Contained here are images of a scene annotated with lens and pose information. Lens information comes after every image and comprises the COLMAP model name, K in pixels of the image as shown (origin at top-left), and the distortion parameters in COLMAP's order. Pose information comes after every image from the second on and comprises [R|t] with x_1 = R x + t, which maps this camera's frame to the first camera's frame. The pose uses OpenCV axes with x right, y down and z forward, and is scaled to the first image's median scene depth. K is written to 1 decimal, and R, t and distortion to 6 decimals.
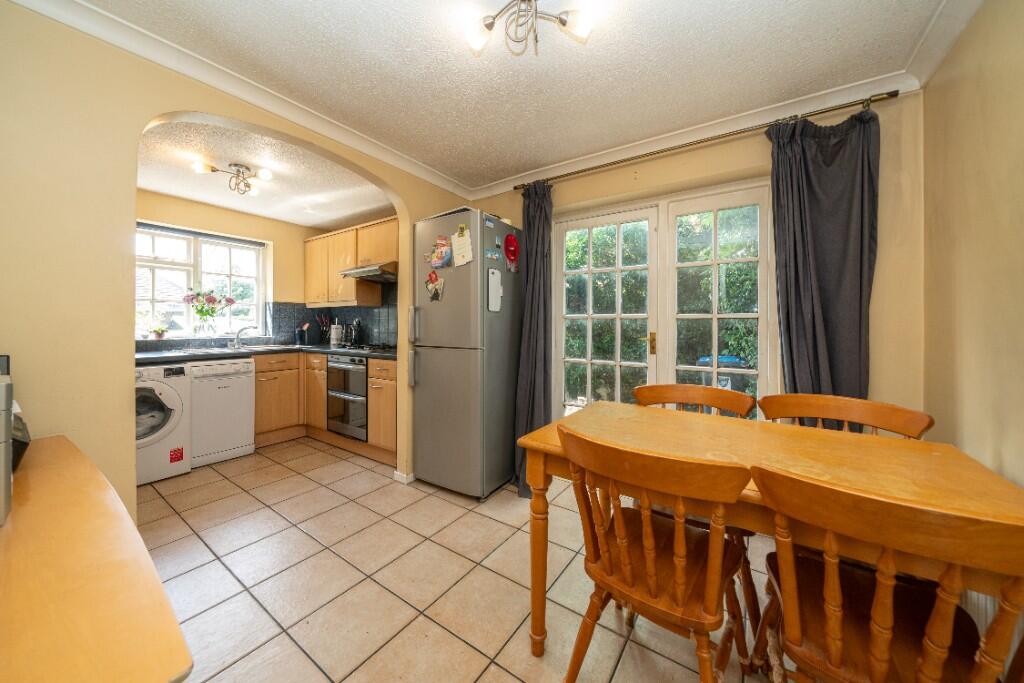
lens RADIAL K [[356.8, 0, 511.3], [0, 356.8, 326.6], [0, 0, 1]] dist [-0.010439, -0.000082]
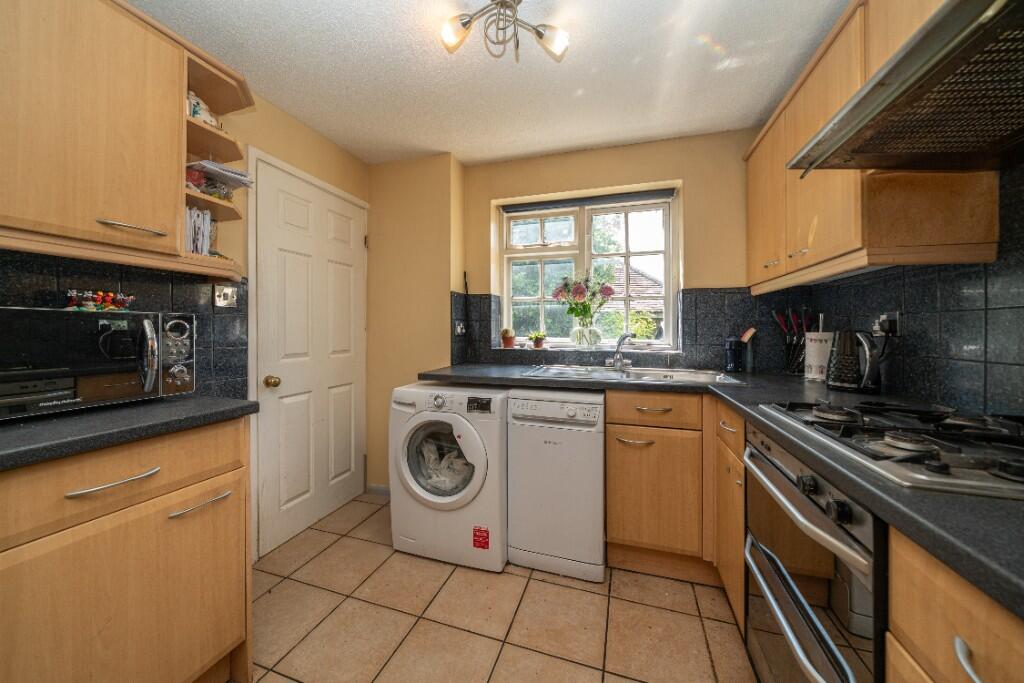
lens RADIAL K [[356.8, 0, 511.3], [0, 356.8, 326.6], [0, 0, 1]] dist [-0.010439, -0.000082]
pose [[0.278370, -0.008365, -0.960437, -0.246135], [-0.008737, 0.999899, -0.011242, -0.003141], [0.960434, 0.011521, 0.278269, 0.659367]]
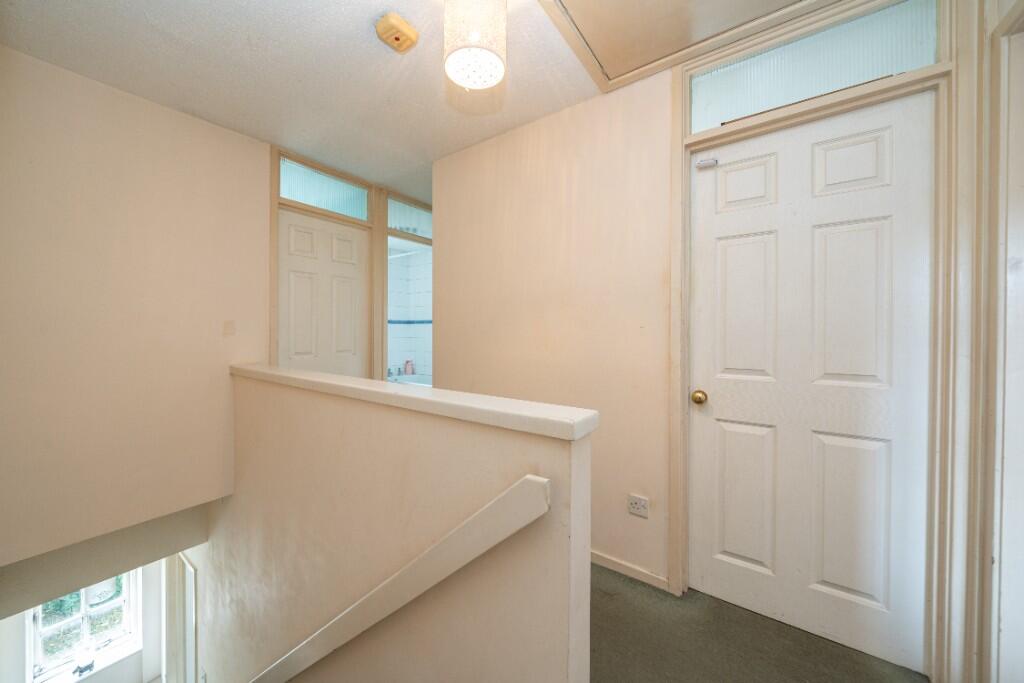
lens RADIAL K [[356.8, 0, 511.3], [0, 356.8, 326.6], [0, 0, 1]] dist [-0.010439, -0.000082]
pose [[-0.999676, -0.001931, 0.025364, -0.574507], [-0.001901, 0.999997, 0.001199, -0.012939], [-0.025366, 0.001150, -0.999678, 0.892083]]
